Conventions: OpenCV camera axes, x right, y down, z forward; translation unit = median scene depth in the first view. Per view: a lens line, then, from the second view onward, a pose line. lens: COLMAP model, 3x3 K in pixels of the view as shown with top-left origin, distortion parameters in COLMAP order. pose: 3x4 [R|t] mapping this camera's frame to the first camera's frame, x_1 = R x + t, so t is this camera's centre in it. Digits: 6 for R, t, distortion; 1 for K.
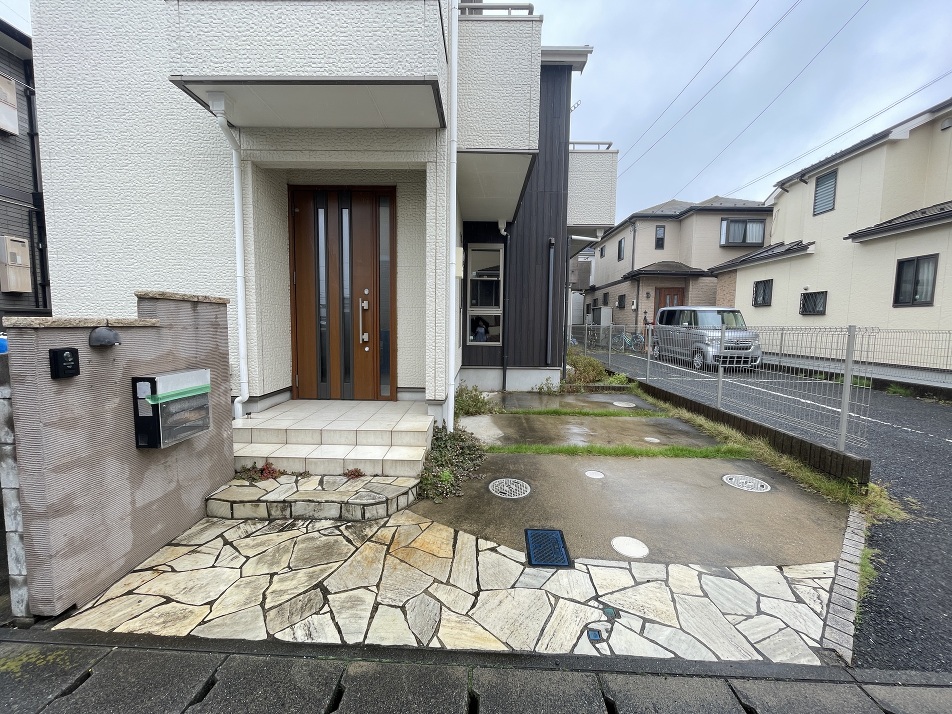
lens RADIAL K [[383.3, 0, 476.0], [0, 383.3, 357.0], [0, 0, 1]] dist [-0.002980, -0.000305]
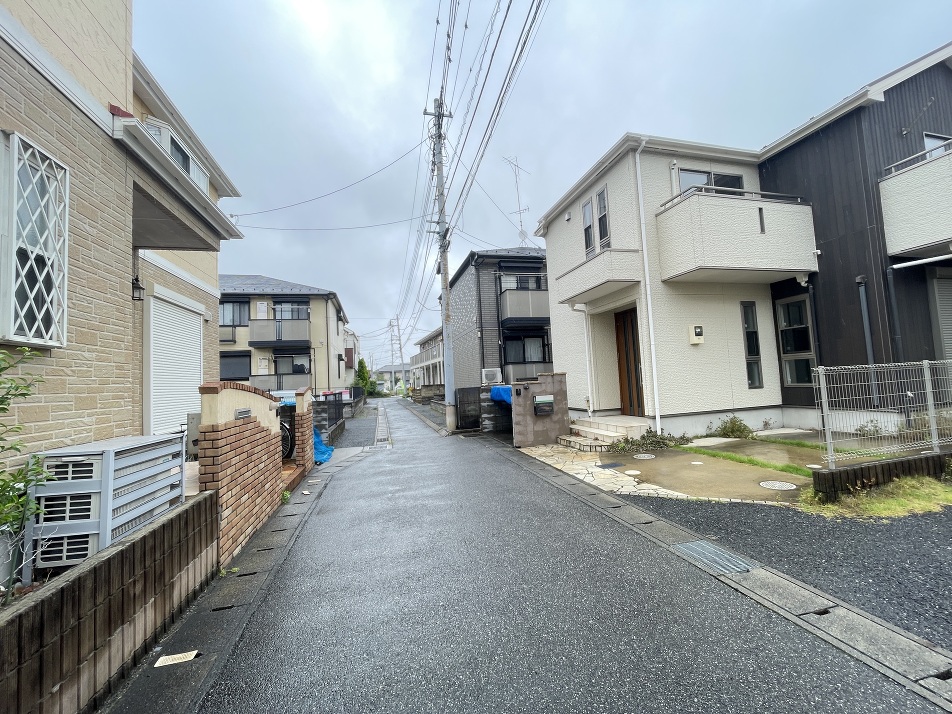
lens RADIAL K [[383.3, 0, 476.0], [0, 383.3, 357.0], [0, 0, 1]] dist [-0.002980, -0.000305]
pose [[0.274777, -0.088733, -0.957405, 1.920276], [-0.024139, 0.994782, -0.099125, 0.039285], [0.961205, 0.050348, 0.271201, -0.462800]]
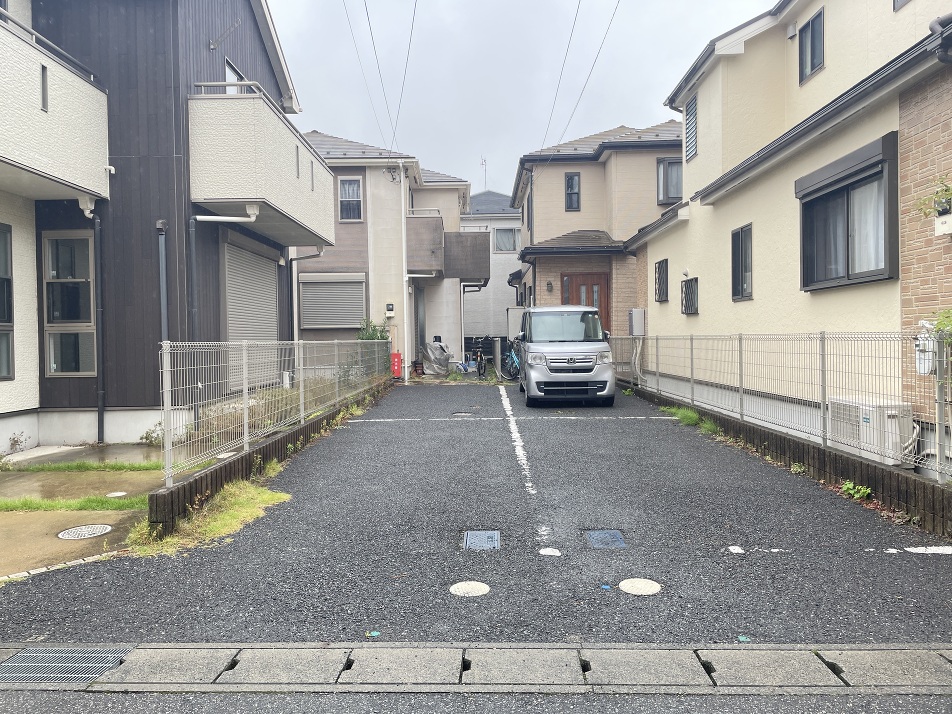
lens RADIAL K [[708.4, 0, 470.8], [0, 708.4, 349.8], [0, 0, 1]] dist [0.090348, -0.115954]
pose [[0.999580, -0.028945, 0.001170, 1.708254], [0.028957, 0.997236, -0.068424, 0.070027], [0.000814, 0.068429, 0.997656, -0.659470]]
